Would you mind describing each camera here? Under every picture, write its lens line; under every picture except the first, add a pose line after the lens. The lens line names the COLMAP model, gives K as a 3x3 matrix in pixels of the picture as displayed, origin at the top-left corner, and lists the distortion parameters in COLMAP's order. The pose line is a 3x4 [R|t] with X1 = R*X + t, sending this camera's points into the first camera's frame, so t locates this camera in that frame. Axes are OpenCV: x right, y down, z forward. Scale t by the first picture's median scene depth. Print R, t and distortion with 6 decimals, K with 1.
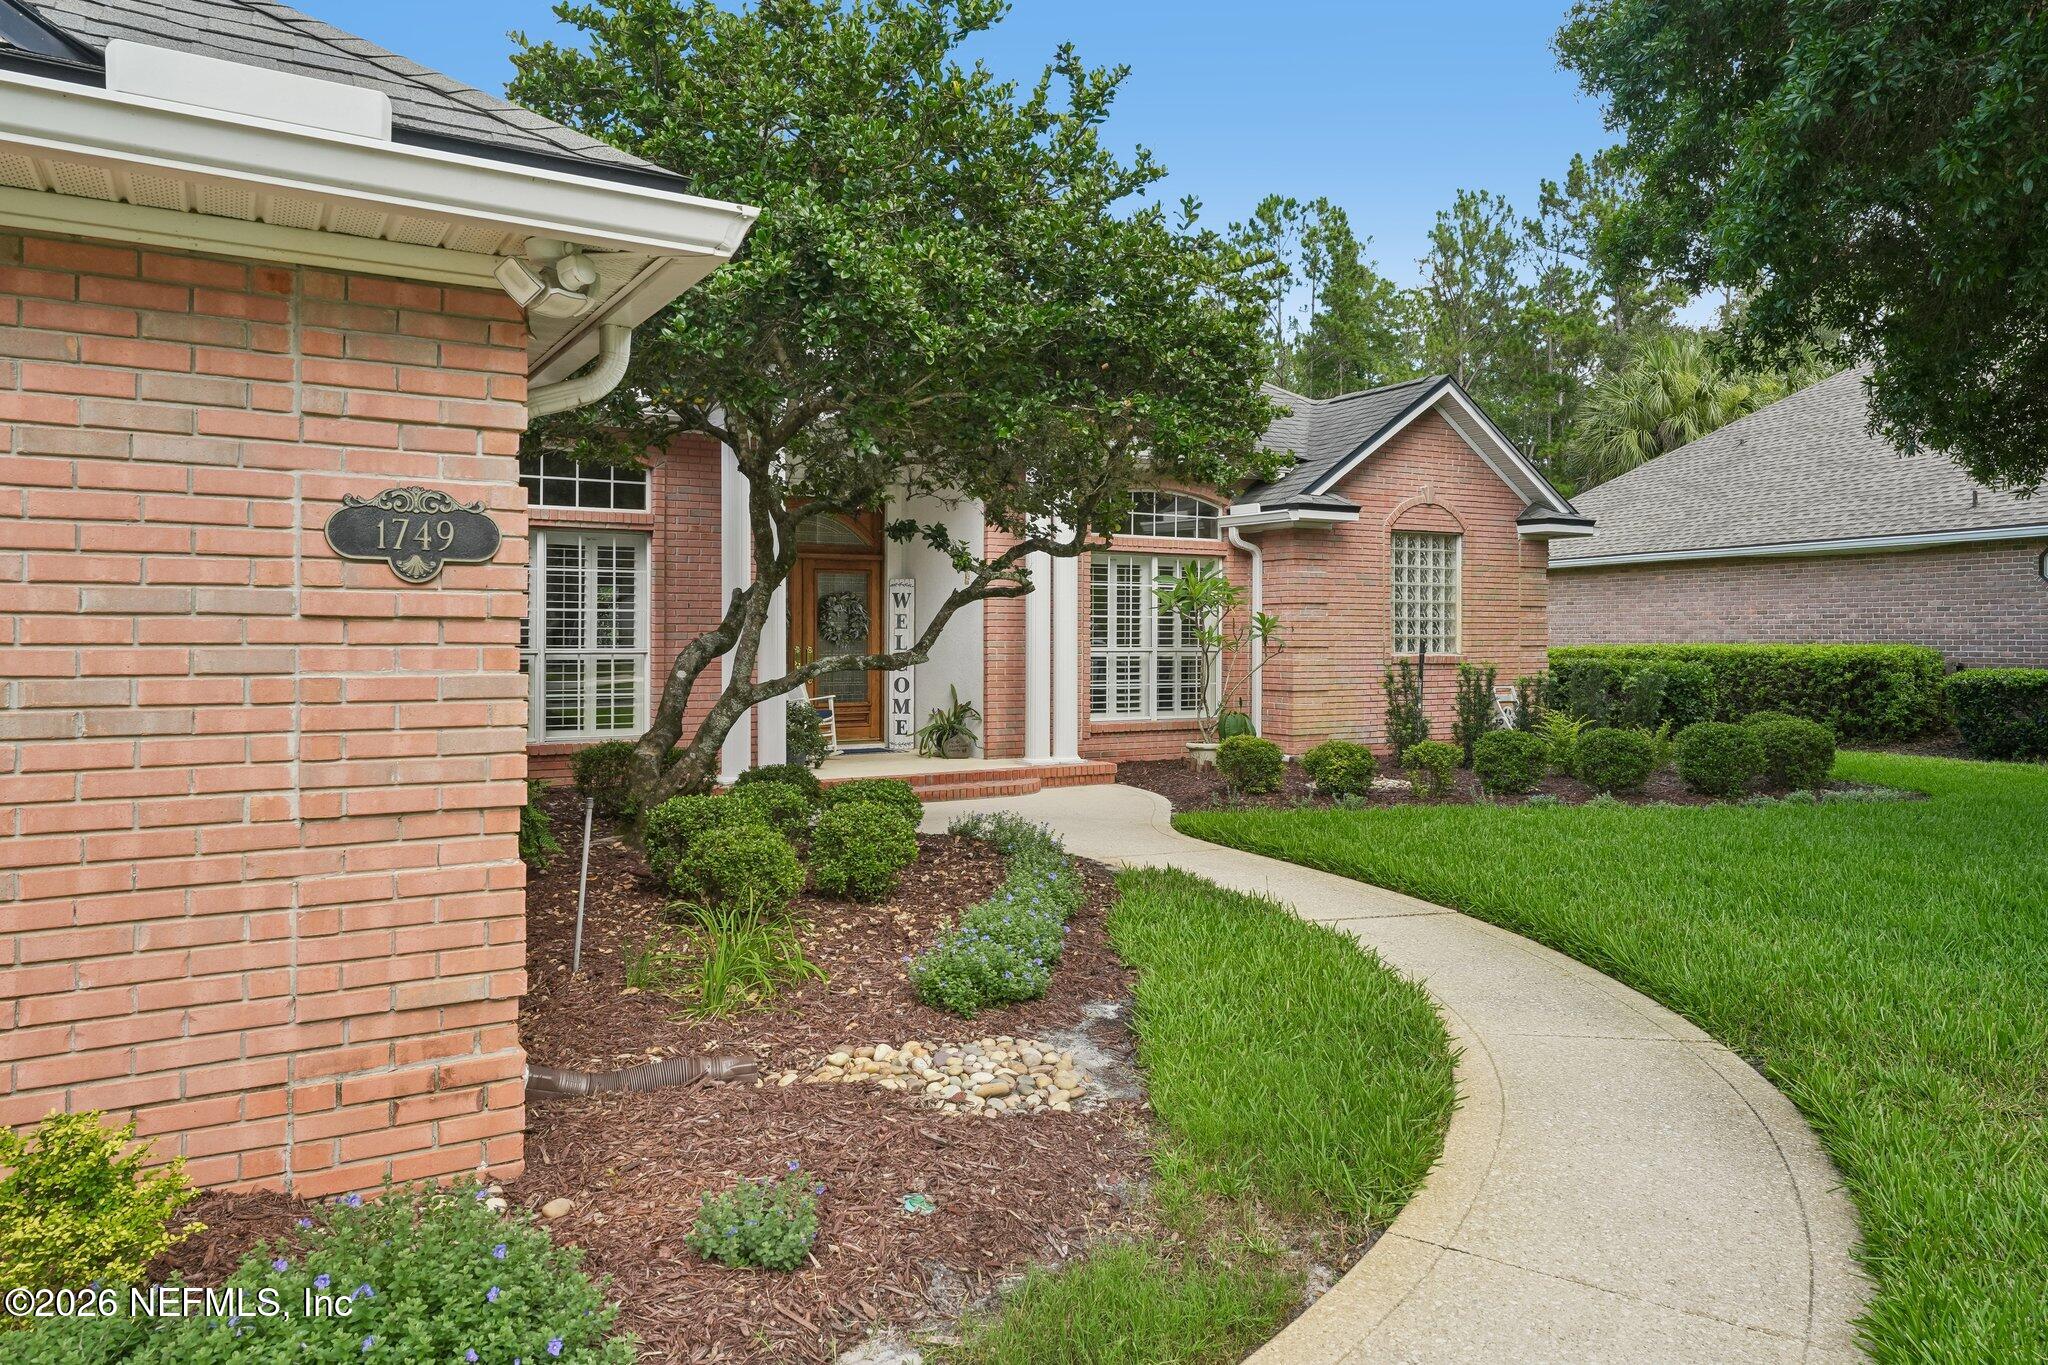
lens RADIAL K [[1353.1, 0, 1032.1], [0, 1353.1, 628.7], [0, 0, 1]] dist [0.029074, -0.000341]
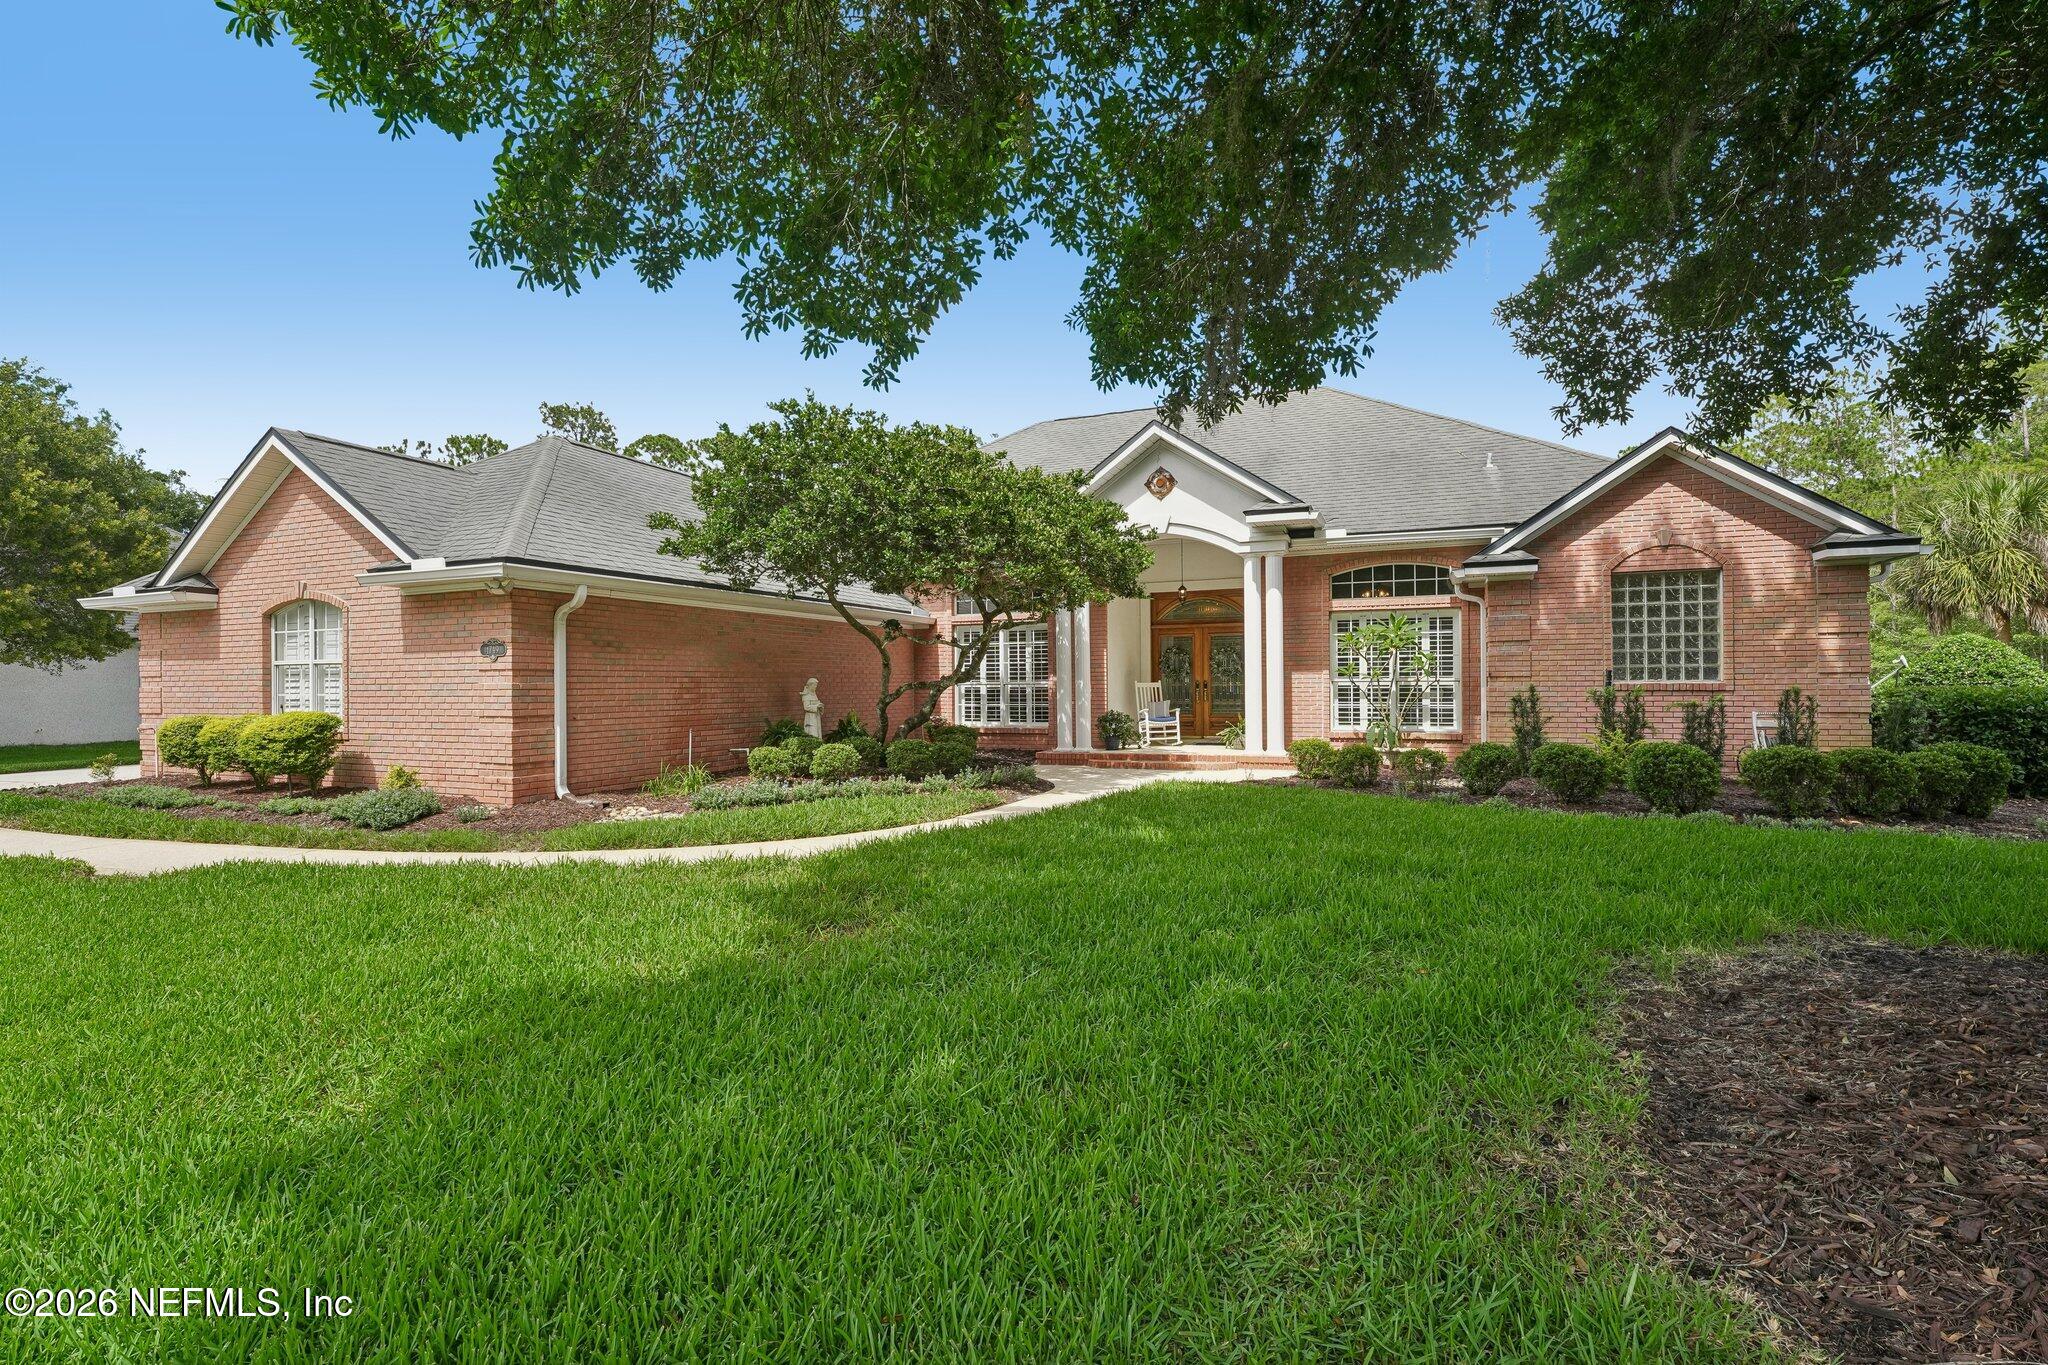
lens RADIAL K [[935.7, 0, 1016.0], [0, 935.7, 681.1], [0, 0, 1]] dist [-0.017641, 0.001345]
pose [[0.587269, -0.008803, -0.809344, 0.624739], [0.014550, 0.999894, -0.000317, 0.011310], [0.809261, -0.011590, 0.587335, 0.134602]]
